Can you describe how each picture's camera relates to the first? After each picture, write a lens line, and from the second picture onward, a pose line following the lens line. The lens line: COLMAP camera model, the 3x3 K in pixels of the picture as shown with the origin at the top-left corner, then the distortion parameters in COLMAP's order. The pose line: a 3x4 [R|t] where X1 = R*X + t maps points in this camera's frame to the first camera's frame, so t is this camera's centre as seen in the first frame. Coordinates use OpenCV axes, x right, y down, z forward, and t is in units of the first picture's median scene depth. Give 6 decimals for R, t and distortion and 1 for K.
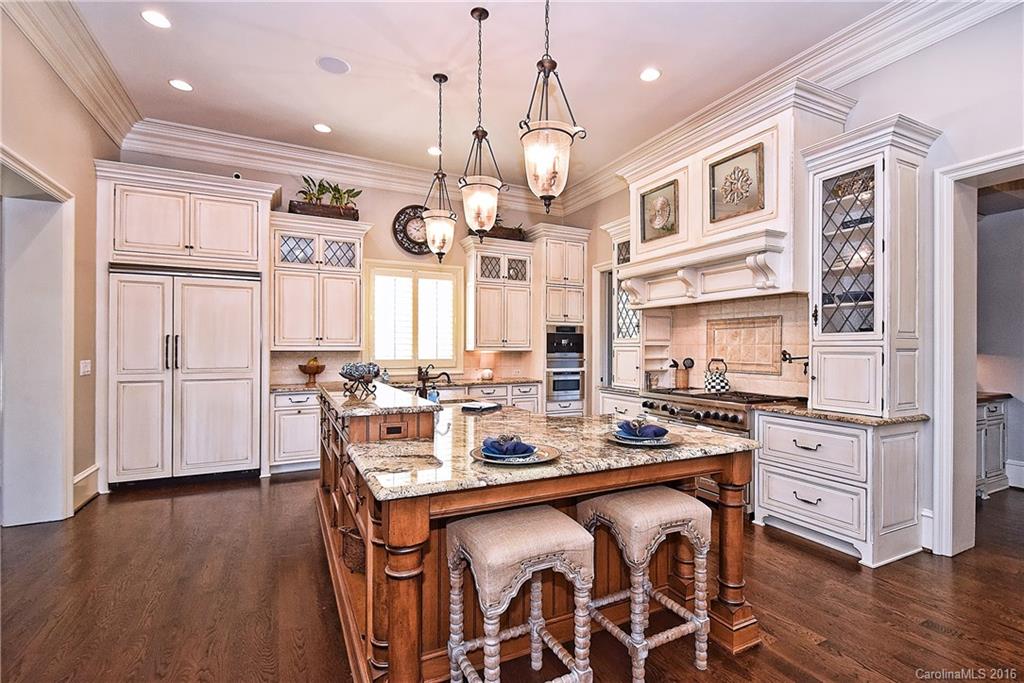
lens RADIAL K [[470.4, 0, 513.3], [0, 470.4, 344.3], [0, 0, 1]] dist [-0.002062, -0.004742]
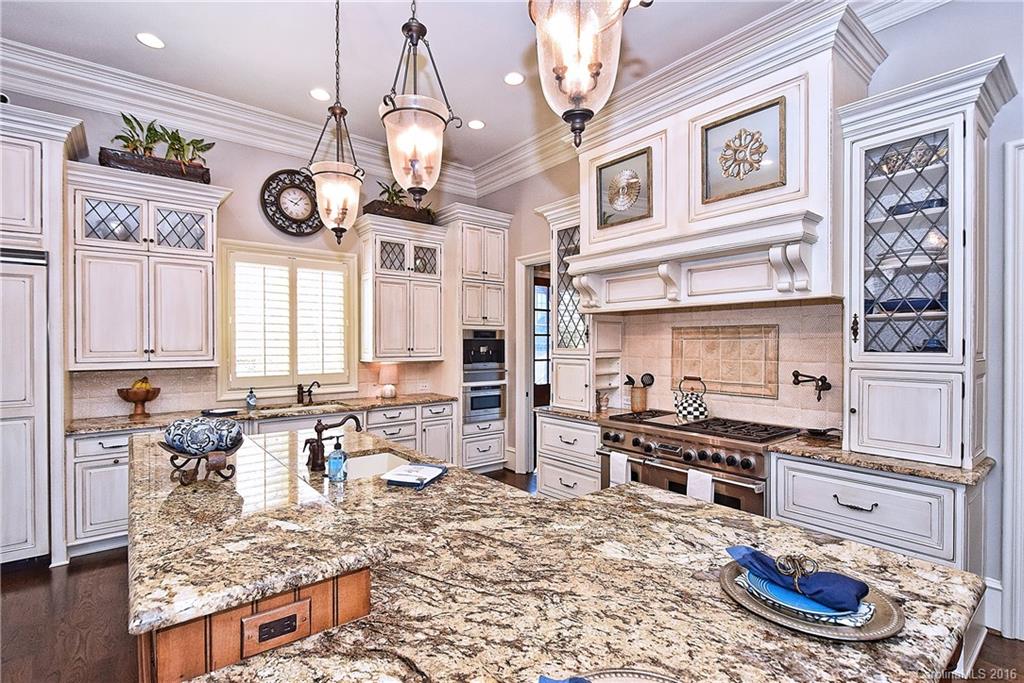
lens RADIAL K [[470.4, 0, 471.0], [0, 470.4, 346.9], [0, 0, 1]] dist [-0.002062, -0.004742]
pose [[0.985219, -0.003503, 0.171265, -0.071485], [0.000628, 0.999858, 0.016839, -0.032454], [-0.171300, -0.016483, 0.985081, 0.260909]]
